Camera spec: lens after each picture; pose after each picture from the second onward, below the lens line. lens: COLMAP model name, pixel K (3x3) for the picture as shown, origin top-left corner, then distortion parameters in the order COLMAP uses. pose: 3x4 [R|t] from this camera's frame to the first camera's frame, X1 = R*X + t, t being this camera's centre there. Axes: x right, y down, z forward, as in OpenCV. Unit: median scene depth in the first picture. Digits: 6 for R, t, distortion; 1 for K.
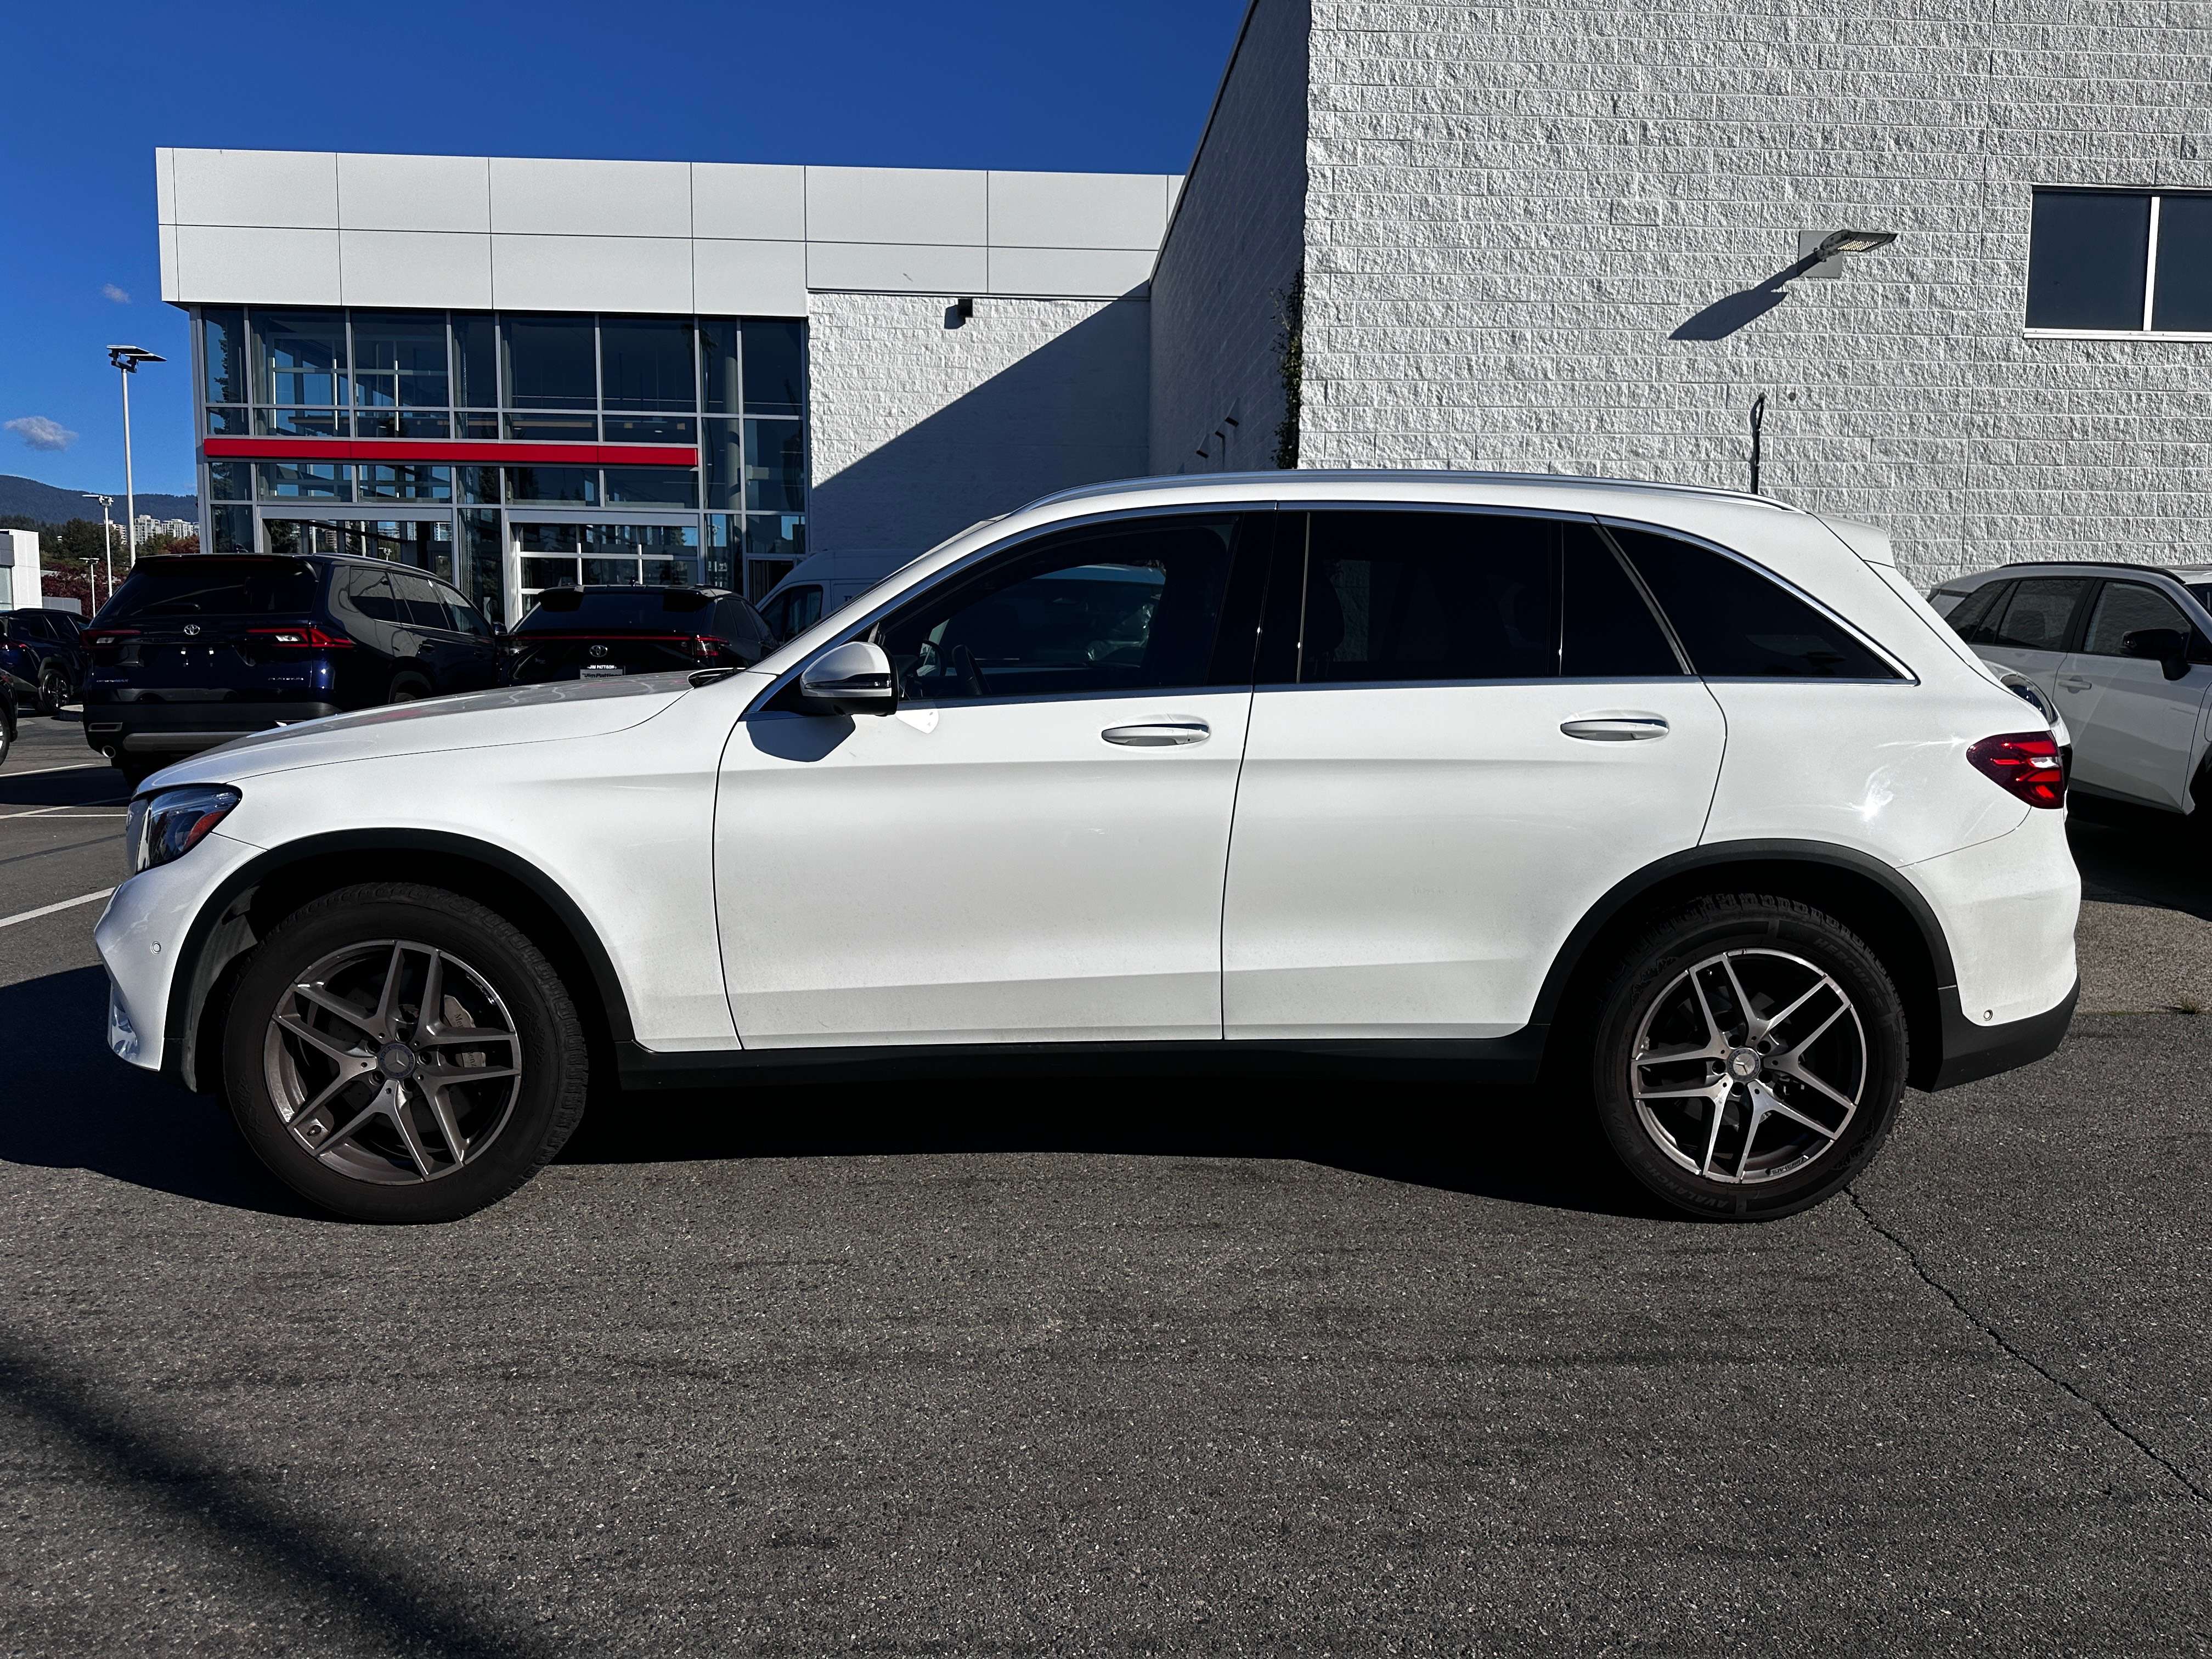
lens RADIAL K [[1459.2, 0, 1106.0], [0, 1459.2, 829.5], [0, 0, 1]] dist [0.000755, -0.020748]
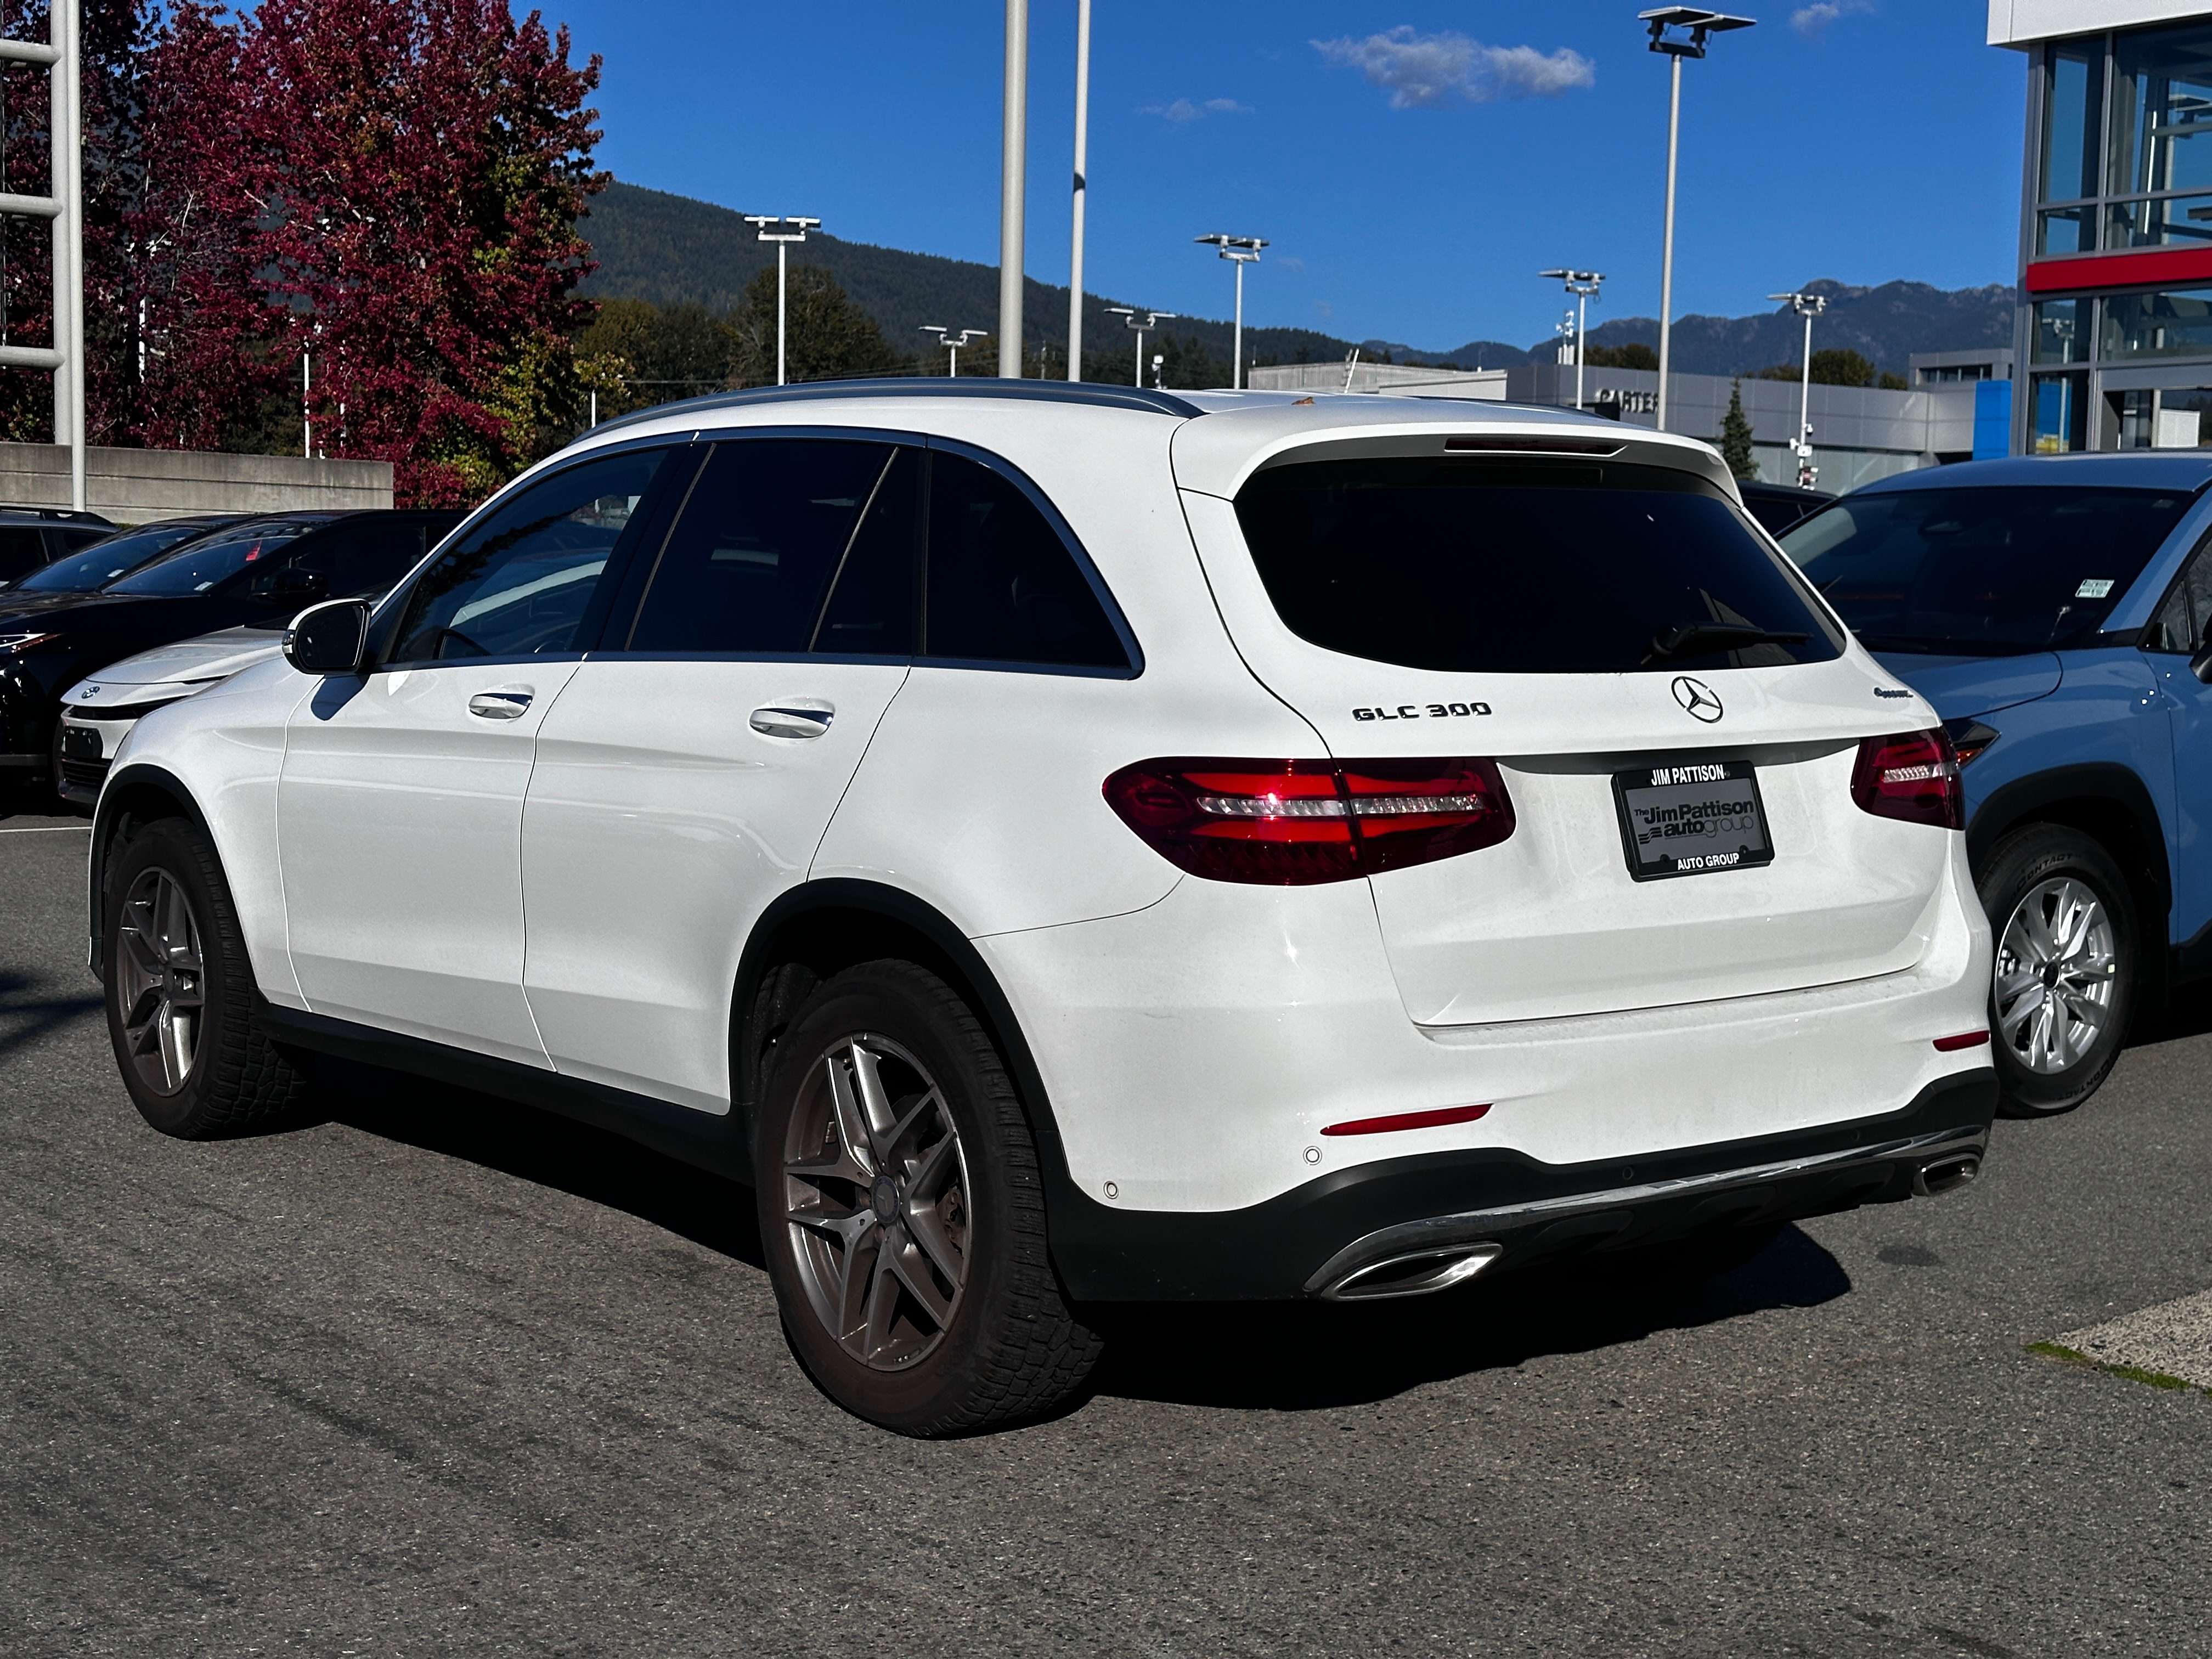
lens RADIAL K [[2708.5, 0, 1106.0], [0, 2708.5, 829.5], [0, 0, 1]] dist [0.030064, -0.018156]
pose [[0.651639, 0.070918, -0.755207, 1.550997], [-0.104773, 0.994492, 0.002983, -0.034917], [0.751258, 0.077181, 0.655480, 0.207761]]
